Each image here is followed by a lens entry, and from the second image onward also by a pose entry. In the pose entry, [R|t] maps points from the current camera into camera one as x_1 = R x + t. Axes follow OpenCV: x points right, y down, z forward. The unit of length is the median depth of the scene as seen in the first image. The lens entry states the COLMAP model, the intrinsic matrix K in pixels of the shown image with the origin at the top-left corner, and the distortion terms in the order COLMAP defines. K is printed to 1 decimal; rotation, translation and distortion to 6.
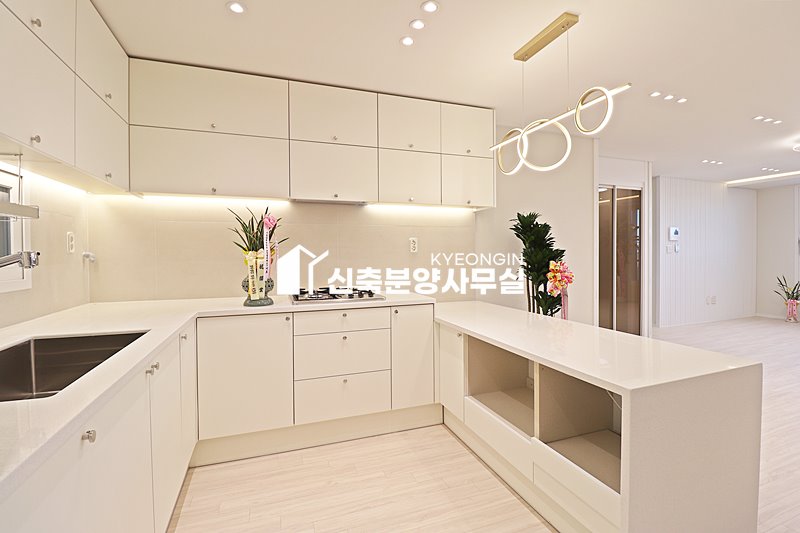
lens RADIAL K [[374.9, 0, 401.9], [0, 374.9, 259.2], [0, 0, 1]] dist [0.000070, -0.011417]
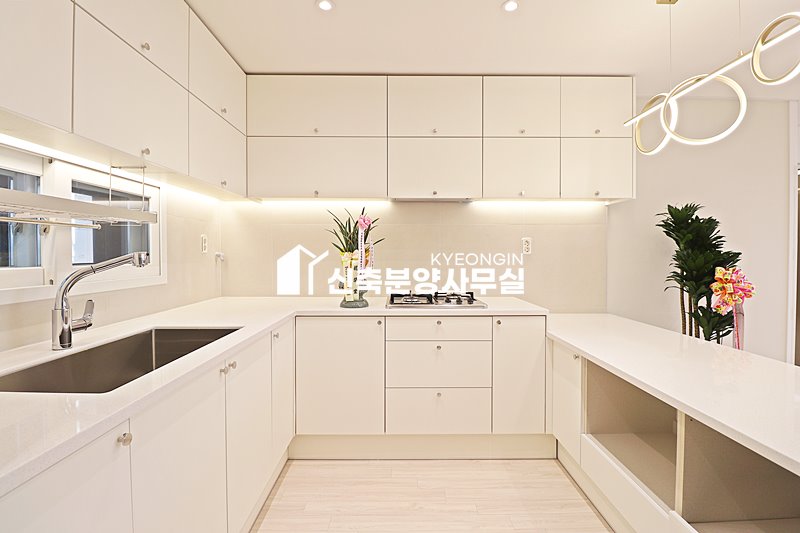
lens RADIAL K [[374.9, 0, 401.9], [0, 374.9, 259.2], [0, 0, 1]] dist [0.000070, -0.011417]
pose [[0.941745, 0.012601, -0.336092, 0.067001], [-0.012537, 0.999919, 0.002359, -0.006745], [0.336095, 0.001993, 0.941826, 0.106068]]
